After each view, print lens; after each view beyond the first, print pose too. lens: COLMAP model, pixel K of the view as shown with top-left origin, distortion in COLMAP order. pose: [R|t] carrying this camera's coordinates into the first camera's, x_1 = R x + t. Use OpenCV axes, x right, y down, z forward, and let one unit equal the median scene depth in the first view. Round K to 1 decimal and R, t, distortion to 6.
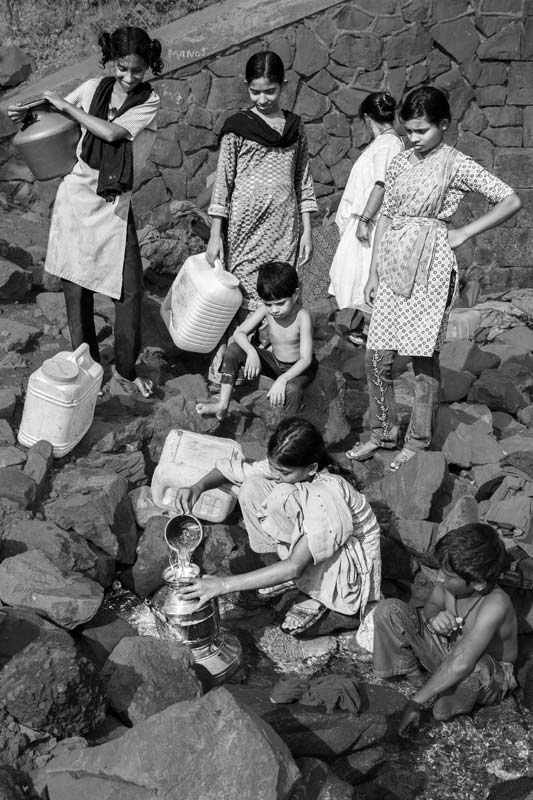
lens RADIAL K [[1159.4, 0, 266.5], [0, 1159.4, 400.0], [0, 0, 1]] dist [-0.009230, 0.029750]
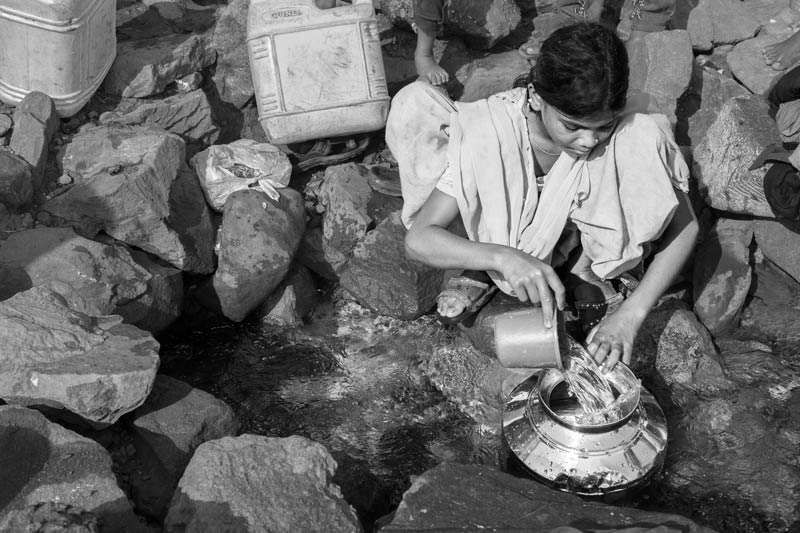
lens RADIAL K [[1159.4, 0, 400.0], [0, 1159.4, 266.5], [0, 0, 1]] dist [-0.009230, 0.029750]
pose [[0.991940, -0.126497, 0.007360, -0.019456], [0.121801, 0.967904, 0.219831, 0.013377], [-0.034932, -0.217163, 0.975510, 0.388334]]
